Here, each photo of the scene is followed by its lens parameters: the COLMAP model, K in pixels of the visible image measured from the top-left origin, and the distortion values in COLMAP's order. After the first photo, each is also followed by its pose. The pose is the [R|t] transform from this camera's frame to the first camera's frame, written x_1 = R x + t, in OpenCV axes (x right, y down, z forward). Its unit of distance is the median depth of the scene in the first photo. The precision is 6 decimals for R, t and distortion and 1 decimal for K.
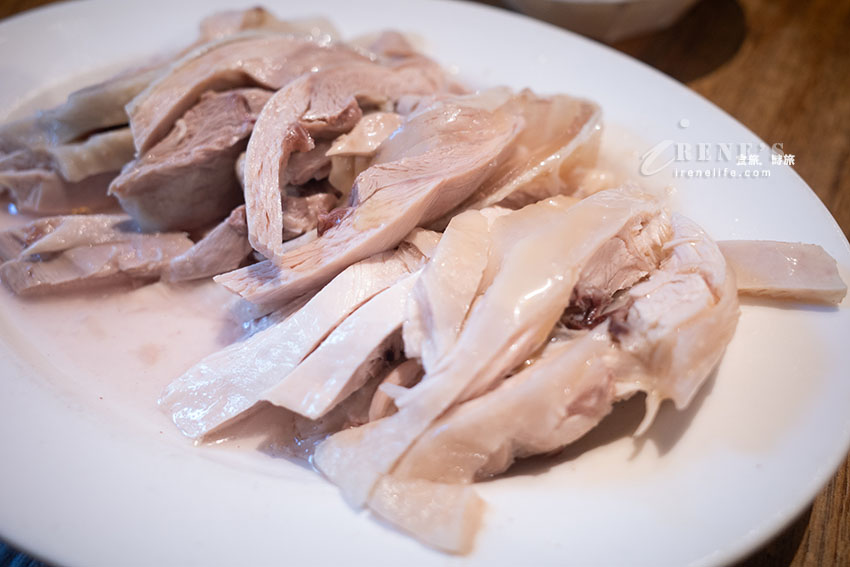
lens RADIAL K [[792.9, 0, 425.4], [0, 792.9, 282.2], [0, 0, 1]] dist [-0.024790, 0.007890]
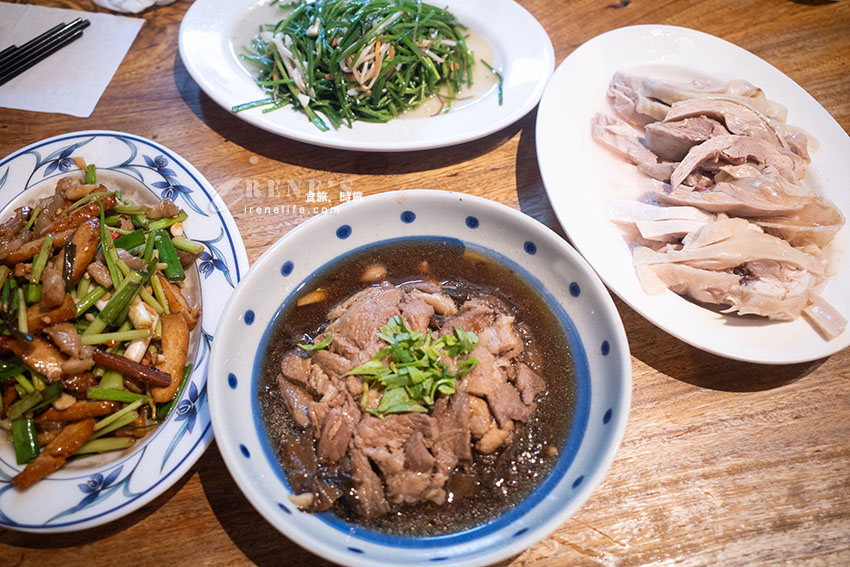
lens RADIAL K [[792.9, 0, 425.1], [0, 792.9, 282.6], [0, 0, 1]] dist [-0.024790, 0.007890]
pose [[0.637019, 0.663879, -0.391754, 0.499448], [-0.590226, 0.746961, 0.306076, -0.103276], [0.495822, 0.036247, 0.867667, -1.609194]]
